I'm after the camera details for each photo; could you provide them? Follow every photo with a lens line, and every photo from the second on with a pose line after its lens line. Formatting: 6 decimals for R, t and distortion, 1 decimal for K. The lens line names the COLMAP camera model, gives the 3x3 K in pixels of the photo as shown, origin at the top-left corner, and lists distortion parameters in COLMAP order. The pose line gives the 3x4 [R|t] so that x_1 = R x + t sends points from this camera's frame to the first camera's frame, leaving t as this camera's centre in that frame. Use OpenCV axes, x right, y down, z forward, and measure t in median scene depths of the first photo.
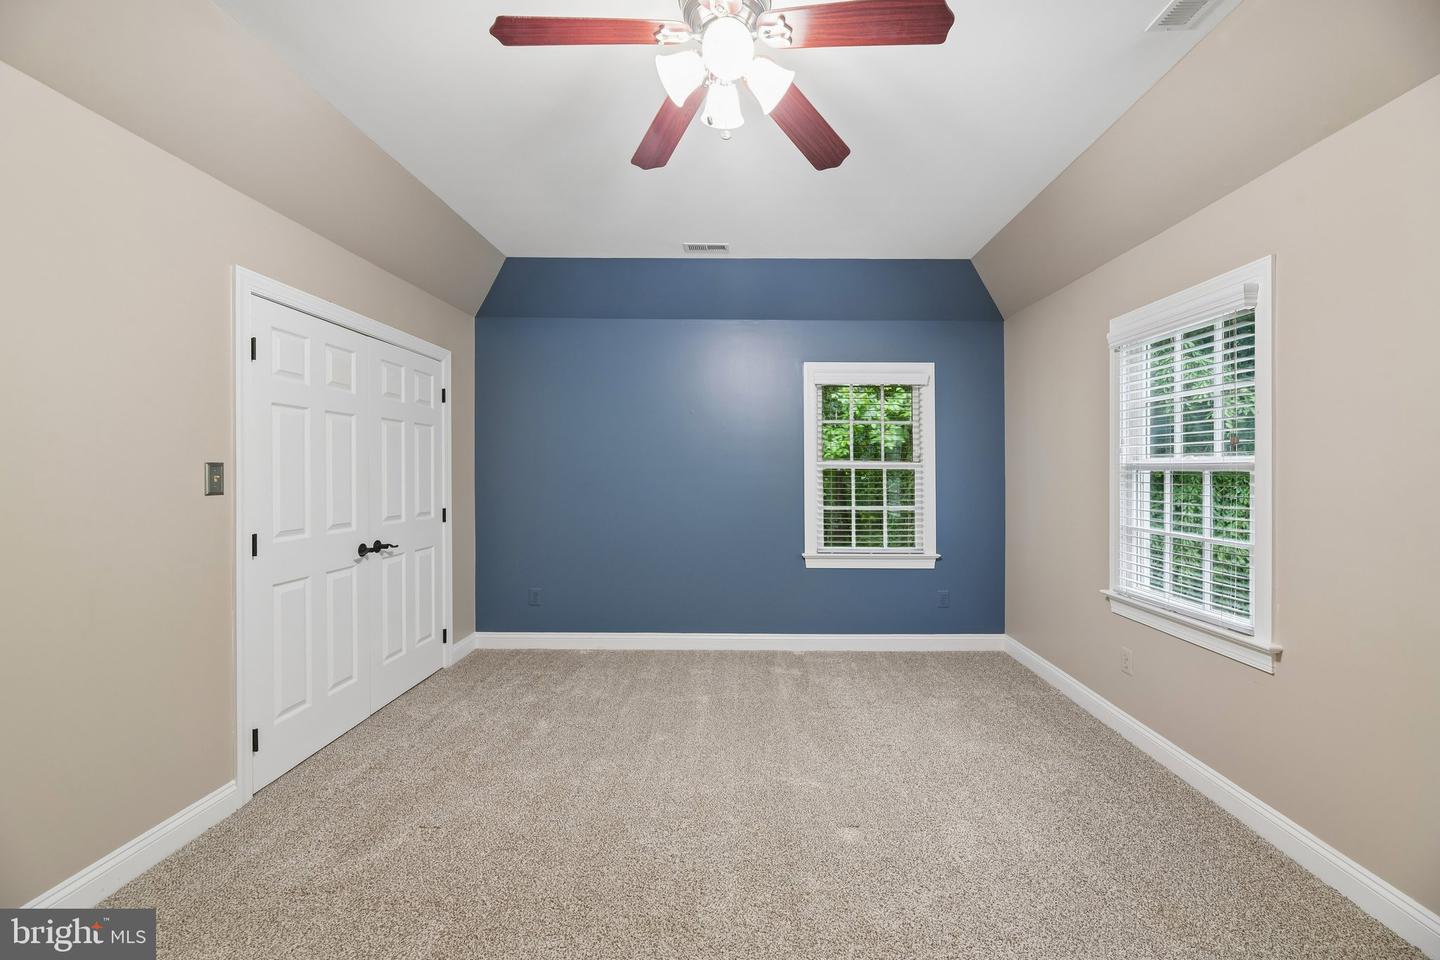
lens RADIAL K [[597.8, 0, 715.6], [0, 597.8, 472.6], [0, 0, 1]] dist [-0.001769, -0.000395]
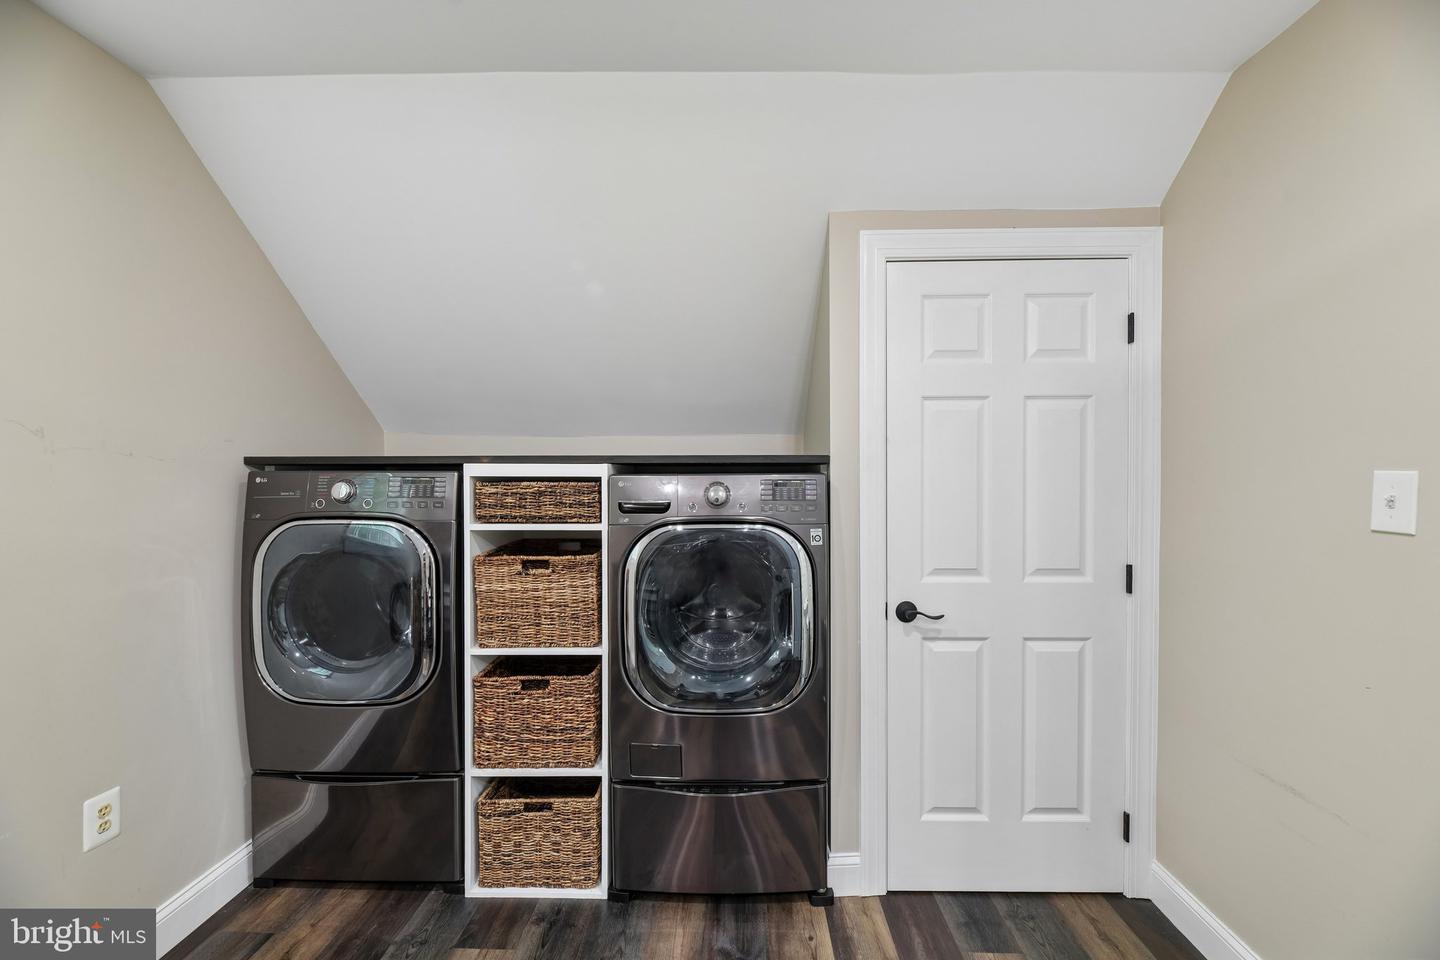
lens RADIAL K [[597.8, 0, 722.7], [0, 597.8, 495.2], [0, 0, 1]] dist [-0.001769, -0.000395]
pose [[0.008372, 0.013769, -0.999870, 0.016035], [0.000146, 0.999905, 0.013771, -0.001040], [0.999965, -0.000261, 0.008369, 0.665463]]
